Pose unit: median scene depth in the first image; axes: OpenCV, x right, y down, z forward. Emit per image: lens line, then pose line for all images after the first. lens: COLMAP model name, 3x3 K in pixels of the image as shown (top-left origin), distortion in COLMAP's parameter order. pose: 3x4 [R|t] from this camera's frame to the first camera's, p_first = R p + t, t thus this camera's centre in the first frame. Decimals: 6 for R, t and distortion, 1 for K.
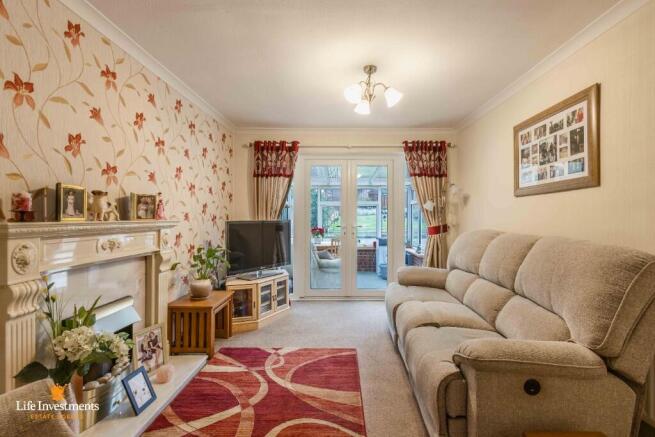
lens RADIAL K [[297.6, 0, 329.0], [0, 297.6, 211.9], [0, 0, 1]] dist [0.005301, -0.001214]
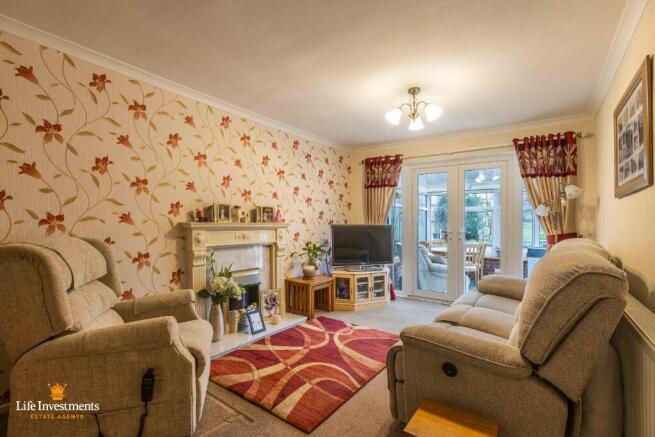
lens RADIAL K [[297.6, 0, 327.8], [0, 297.6, 222.1], [0, 0, 1]] dist [0.005301, -0.001214]
pose [[0.815773, 0.008938, -0.578303, 0.510492], [-0.000045, 0.999882, 0.015390, -0.000112], [0.578372, -0.012528, 0.815677, -0.108992]]
